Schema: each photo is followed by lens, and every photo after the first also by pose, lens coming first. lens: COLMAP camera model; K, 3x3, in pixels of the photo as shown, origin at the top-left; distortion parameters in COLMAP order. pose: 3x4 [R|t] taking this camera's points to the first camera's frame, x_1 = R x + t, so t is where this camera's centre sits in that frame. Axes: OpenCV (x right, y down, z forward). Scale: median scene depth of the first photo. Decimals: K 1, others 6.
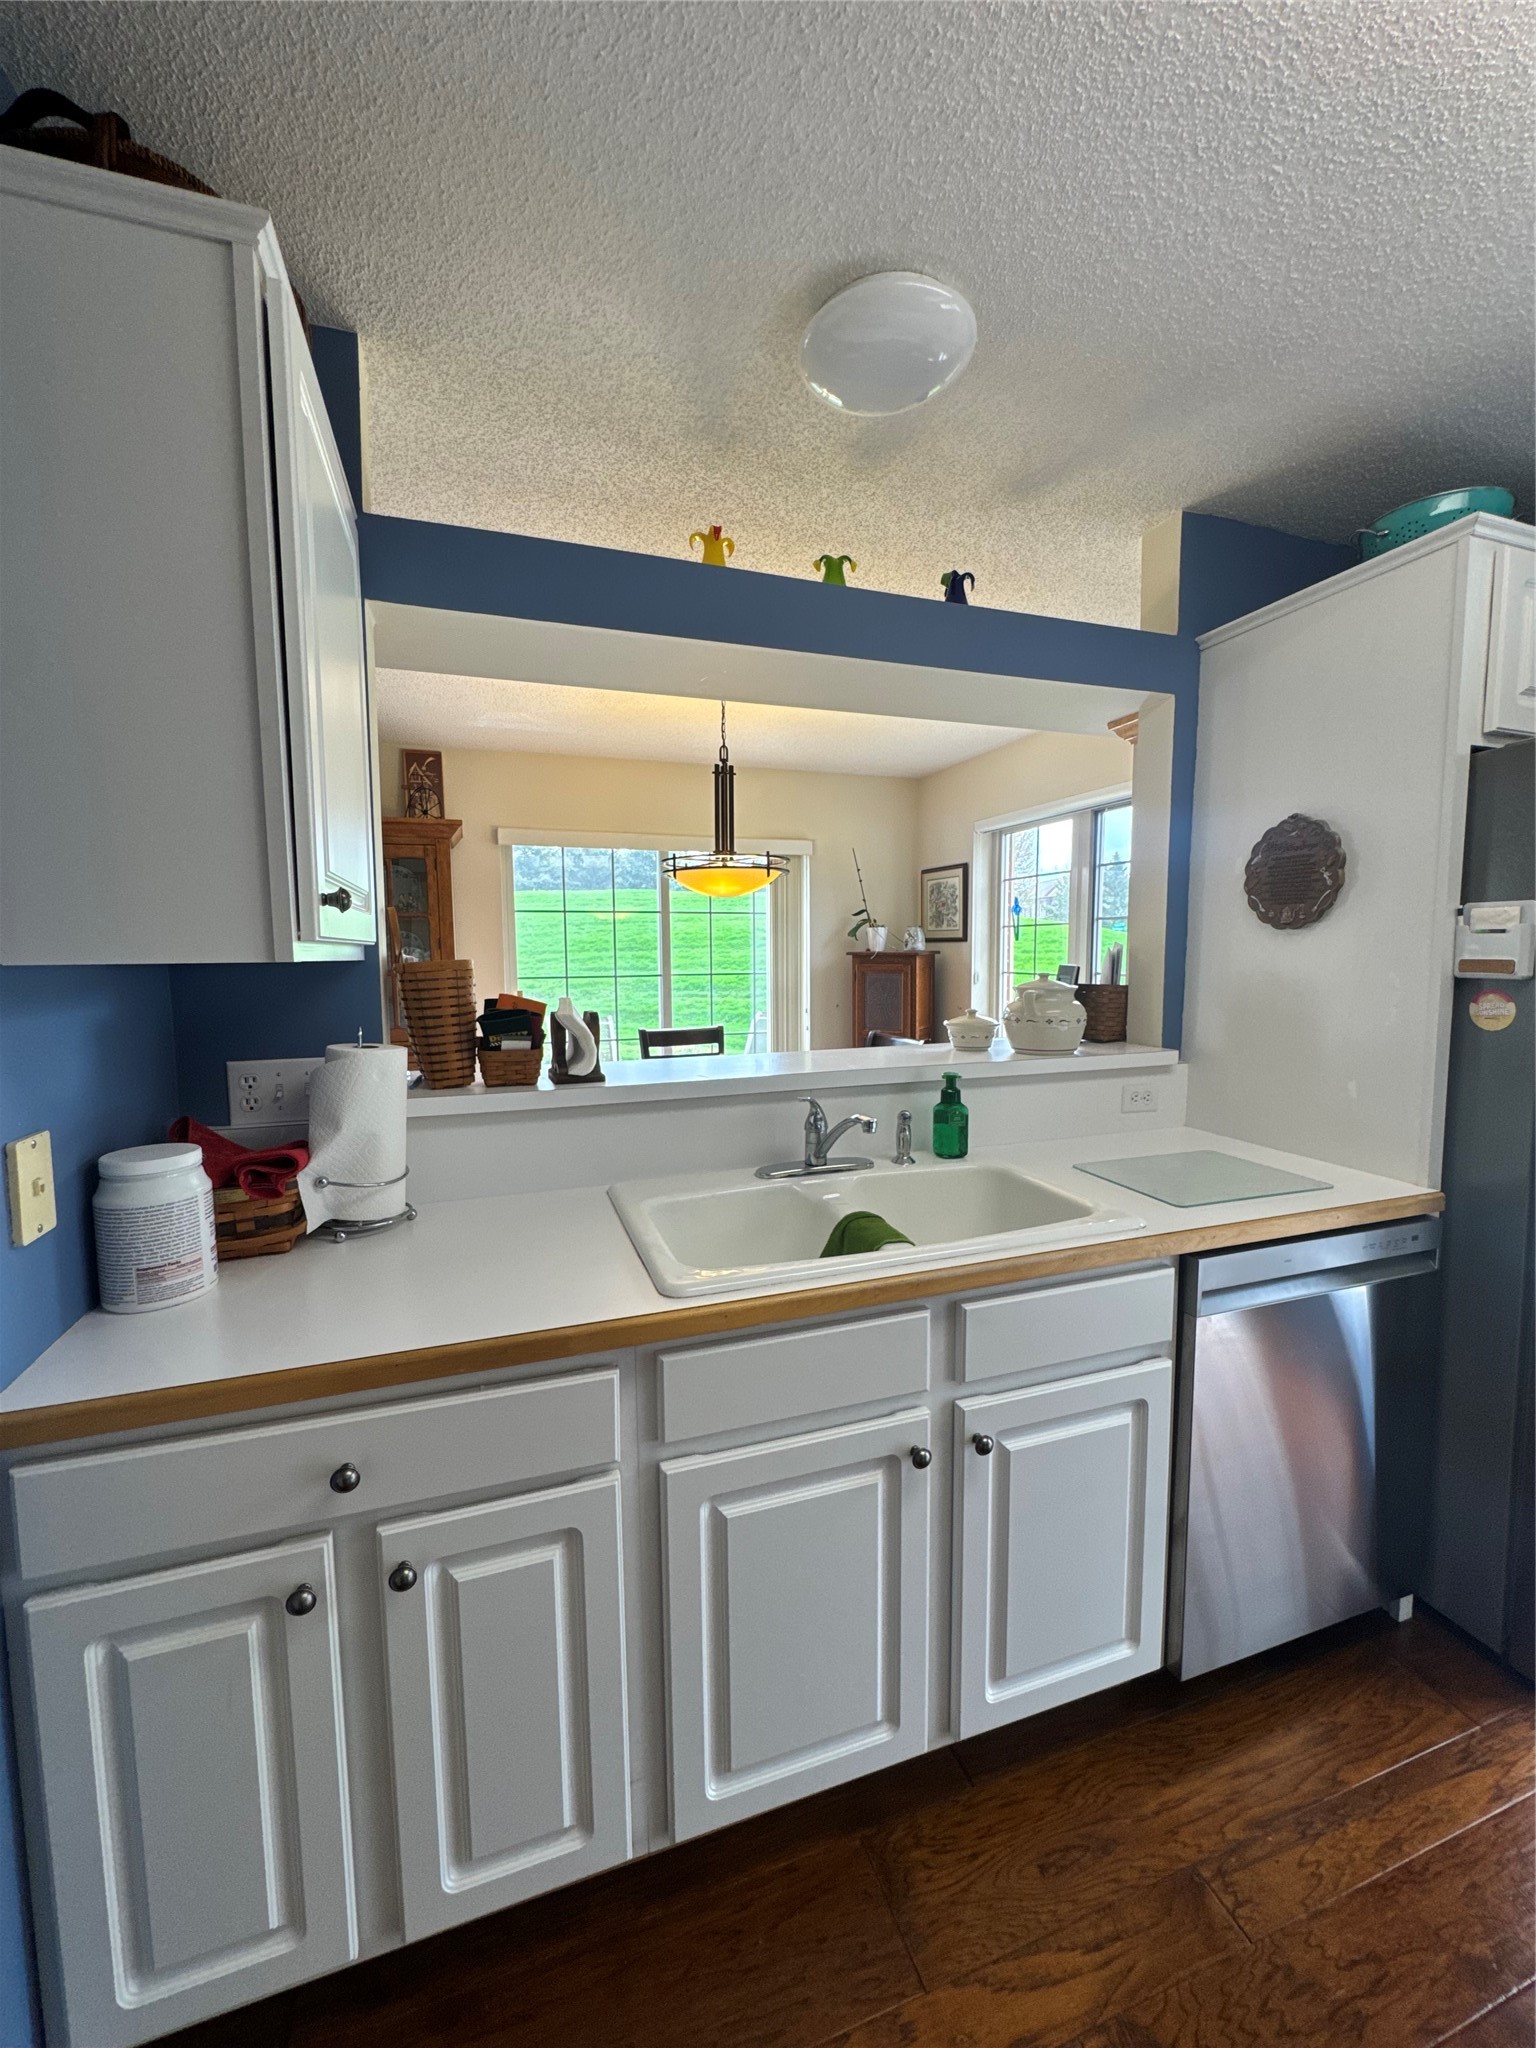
lens RADIAL K [[828.3, 0, 768.0], [0, 828.3, 1024.0], [0, 0, 1]] dist [0.001440, 0.000102]
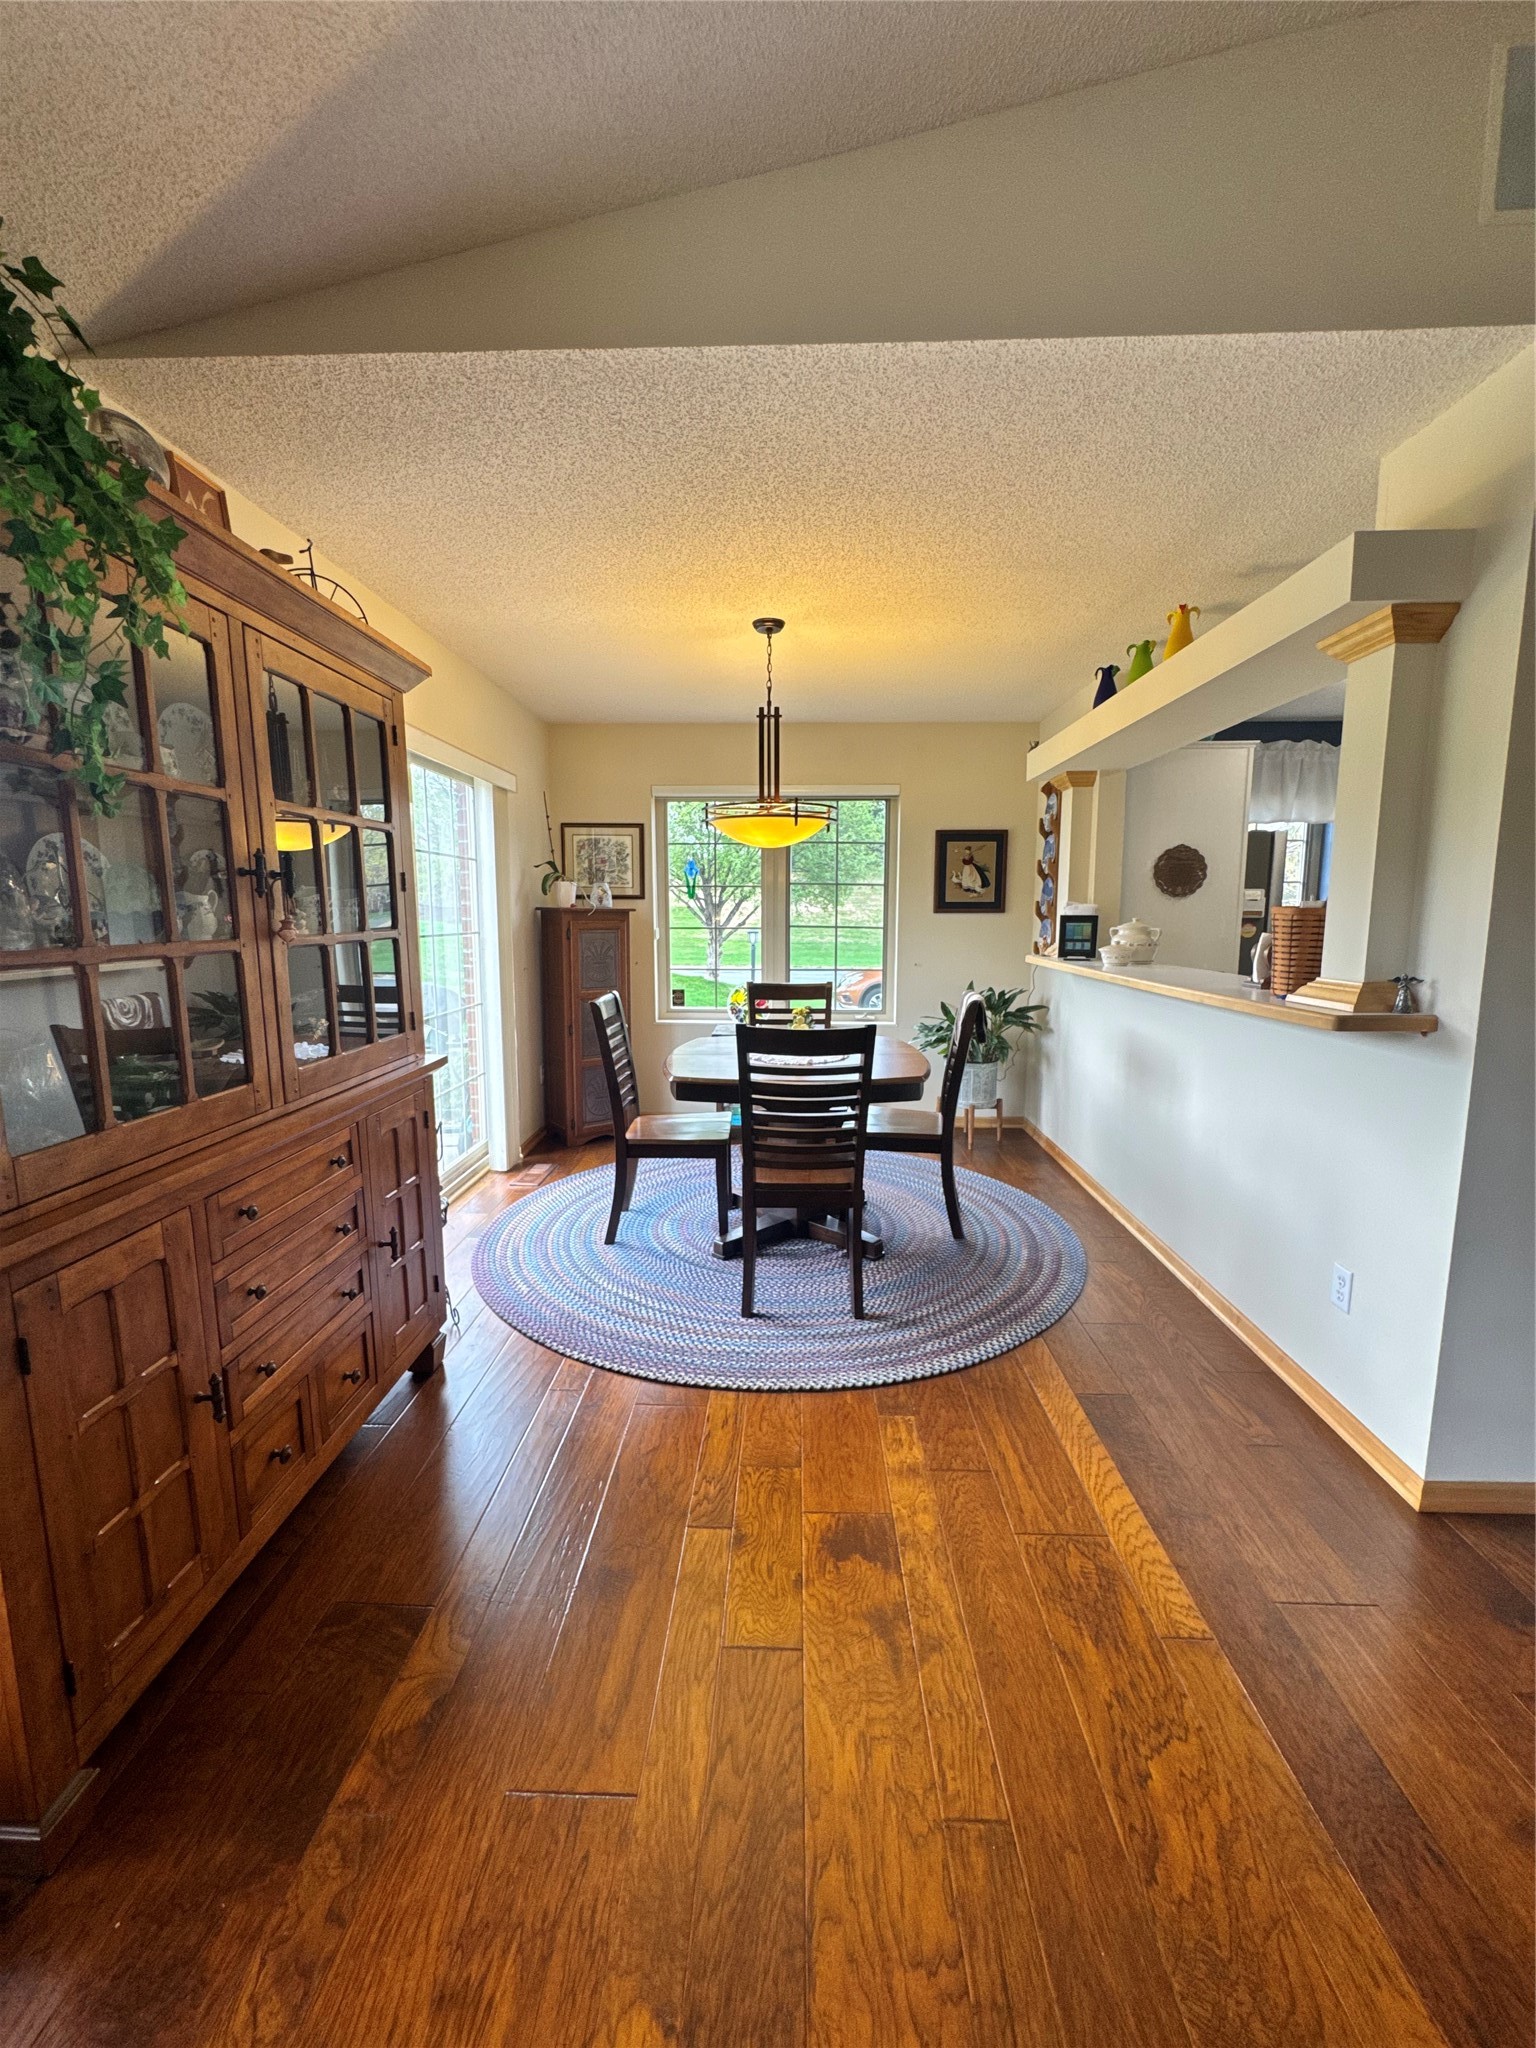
lens RADIAL K [[828.3, 0, 768.0], [0, 828.3, 1024.0], [0, 0, 1]] dist [0.001440, 0.000102]
pose [[0.360166, -0.113332, 0.925978, -0.735284], [0.077054, 0.992816, 0.091542, -0.025270], [-0.929700, 0.038380, 0.366311, 0.482197]]
